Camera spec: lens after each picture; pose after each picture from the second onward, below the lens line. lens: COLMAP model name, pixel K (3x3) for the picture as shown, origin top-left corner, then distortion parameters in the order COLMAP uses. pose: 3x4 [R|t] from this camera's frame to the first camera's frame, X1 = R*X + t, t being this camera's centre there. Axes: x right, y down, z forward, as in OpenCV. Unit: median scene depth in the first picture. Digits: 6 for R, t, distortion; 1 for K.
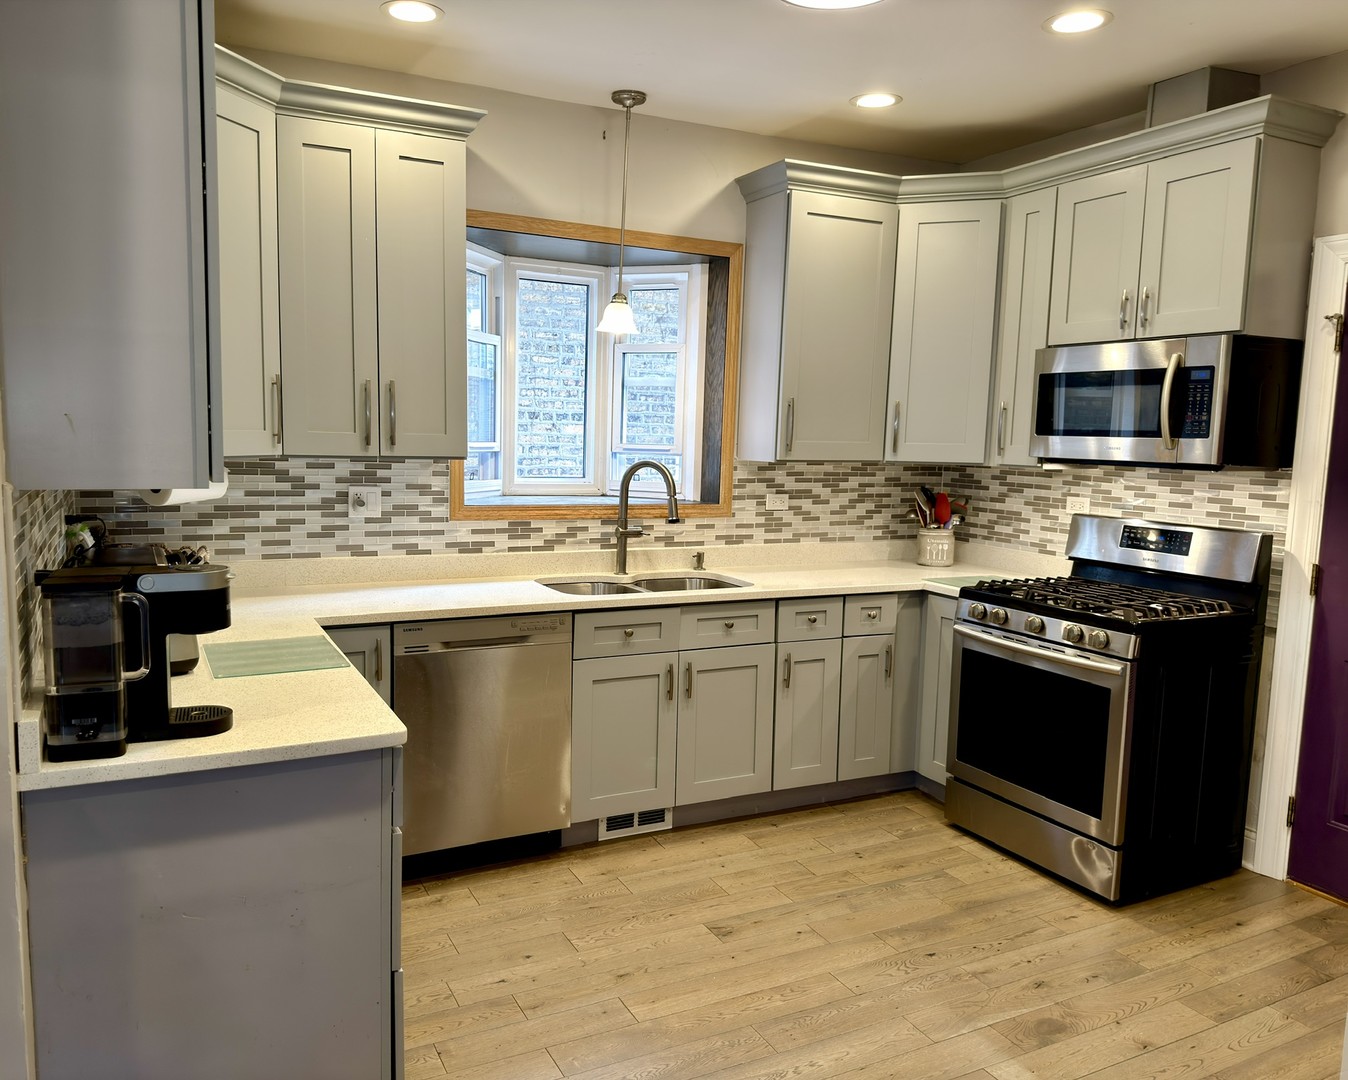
lens RADIAL K [[1034.6, 0, 674.6], [0, 1034.6, 546.4], [0, 0, 1]] dist [0.076977, -0.013315]
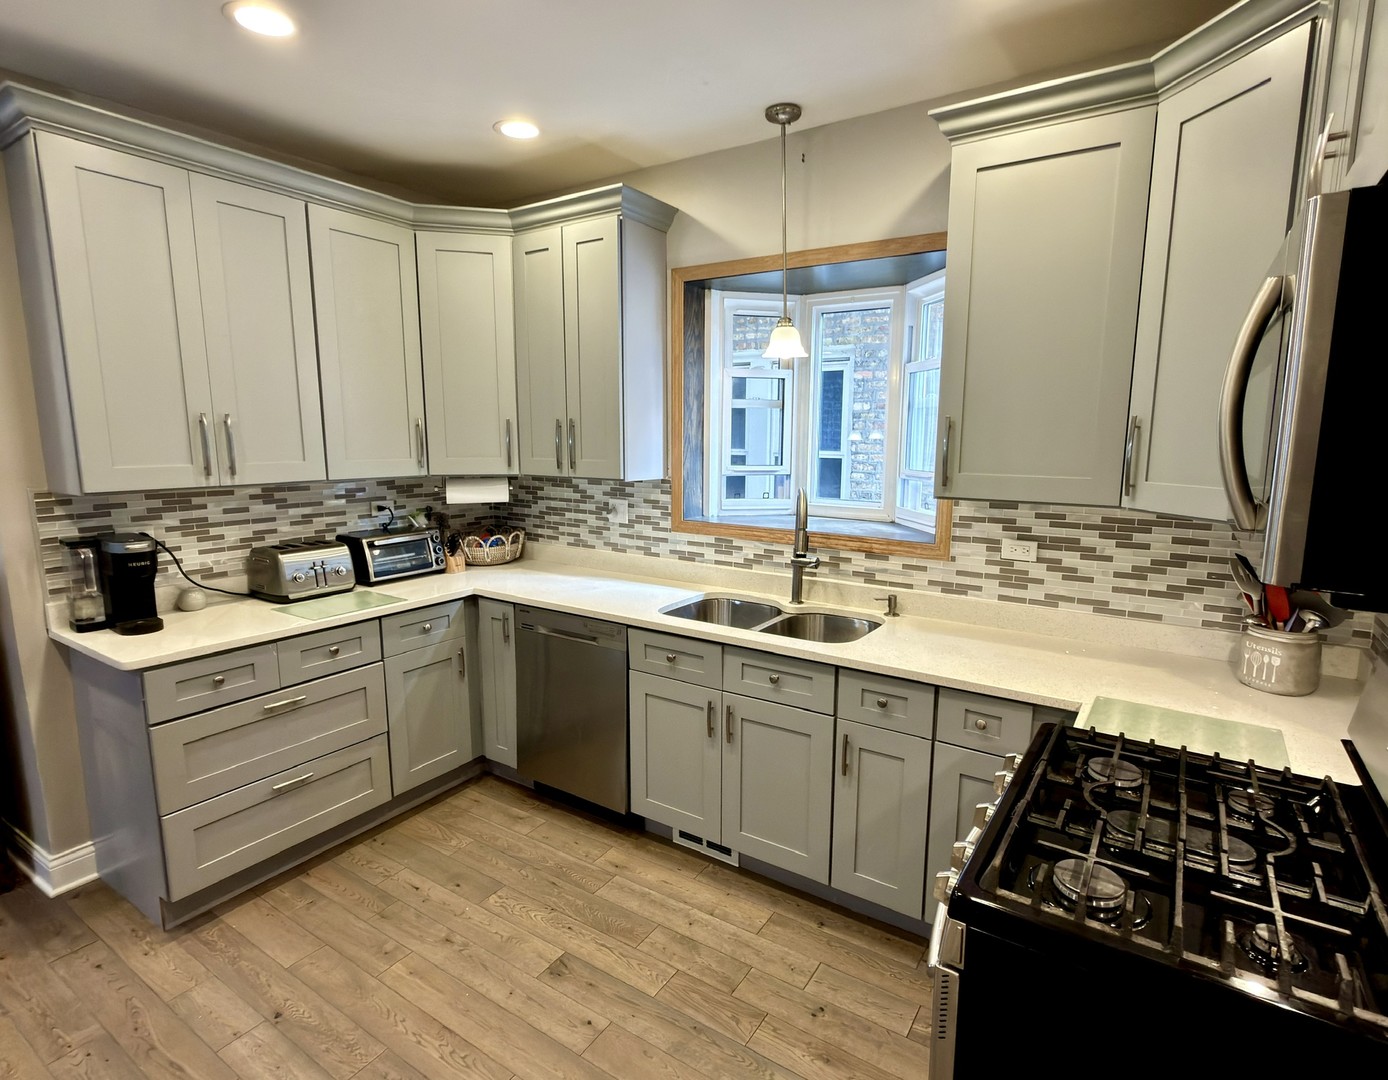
lens RADIAL K [[734.0, 0, 694.3], [0, 734.0, 549.5], [0, 0, 1]] dist [-0.014052, -0.002897]
pose [[0.487667, 0.119517, -0.864810, 0.513147], [-0.093133, 0.992054, 0.084584, -0.075718], [0.868048, 0.039294, 0.494923, 0.585469]]
